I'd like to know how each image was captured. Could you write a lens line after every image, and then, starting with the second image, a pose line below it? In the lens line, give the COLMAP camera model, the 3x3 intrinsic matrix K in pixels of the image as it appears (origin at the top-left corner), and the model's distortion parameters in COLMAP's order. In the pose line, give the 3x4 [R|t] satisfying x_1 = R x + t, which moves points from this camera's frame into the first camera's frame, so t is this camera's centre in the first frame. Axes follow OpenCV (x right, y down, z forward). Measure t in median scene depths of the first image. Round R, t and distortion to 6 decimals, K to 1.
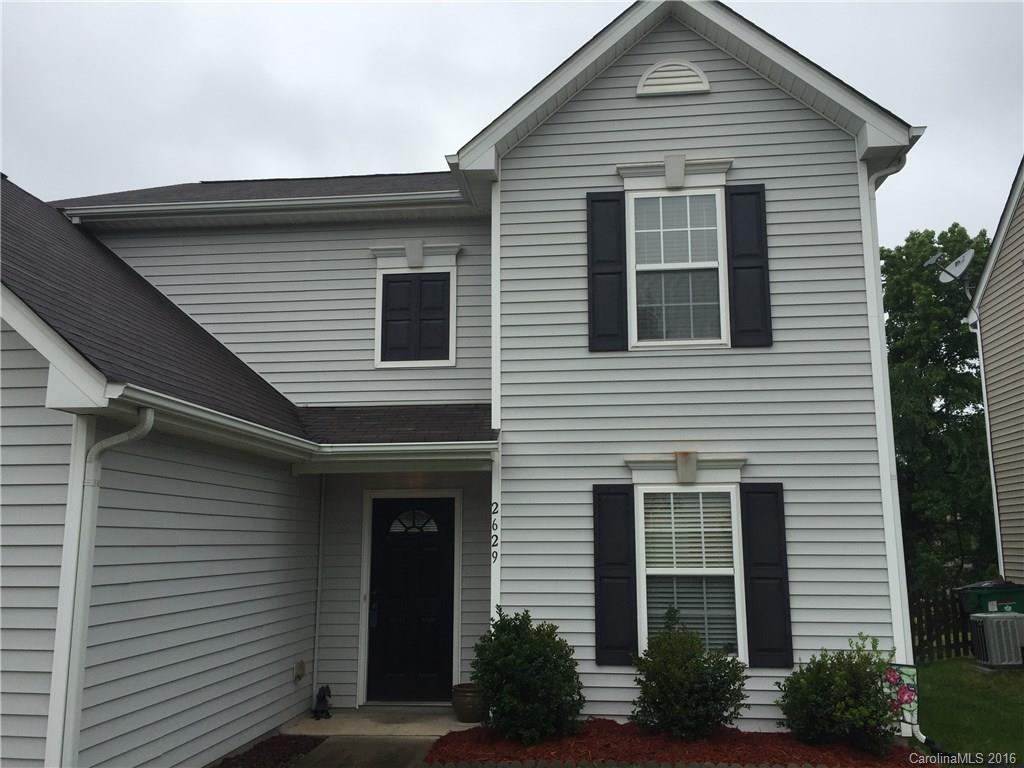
lens RADIAL K [[869.6, 0, 514.0], [0, 869.6, 380.8], [0, 0, 1]] dist [0.044878, -0.013240]
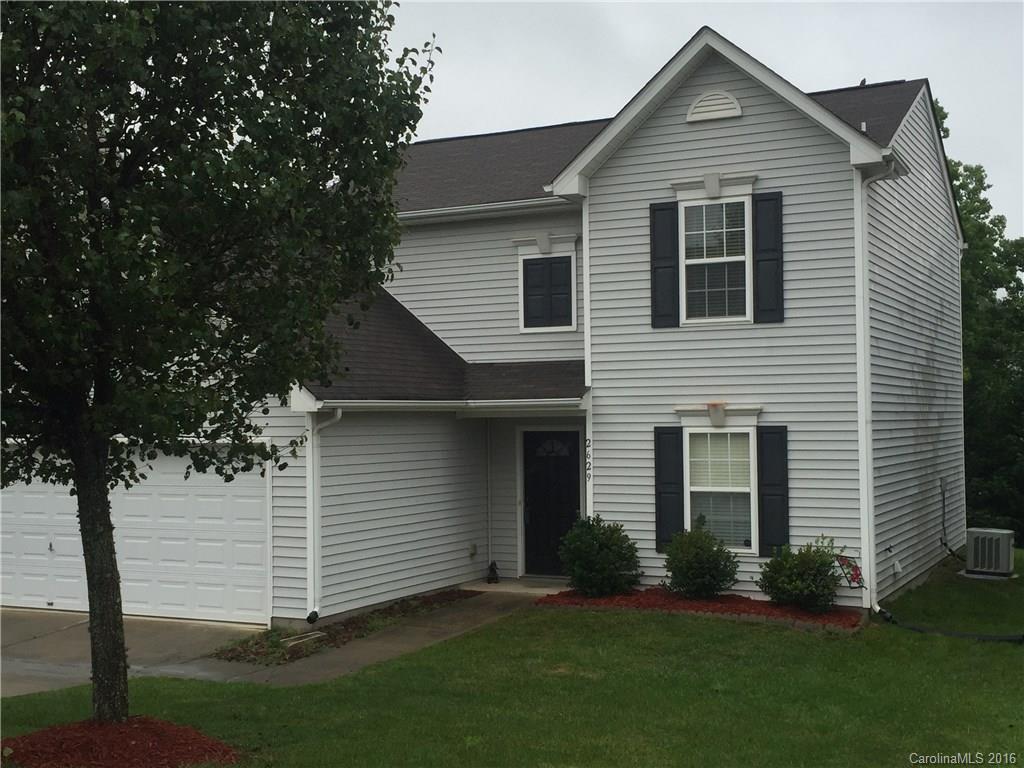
lens RADIAL K [[1266.5, 0, 511.9], [0, 1266.5, 385.2], [0, 0, 1]] dist [-0.016807, 0.000000]
pose [[0.933513, -0.013562, -0.358286, 0.583582], [0.070684, 0.986634, 0.146821, -0.248561], [0.351506, -0.162385, 0.921995, -0.888270]]
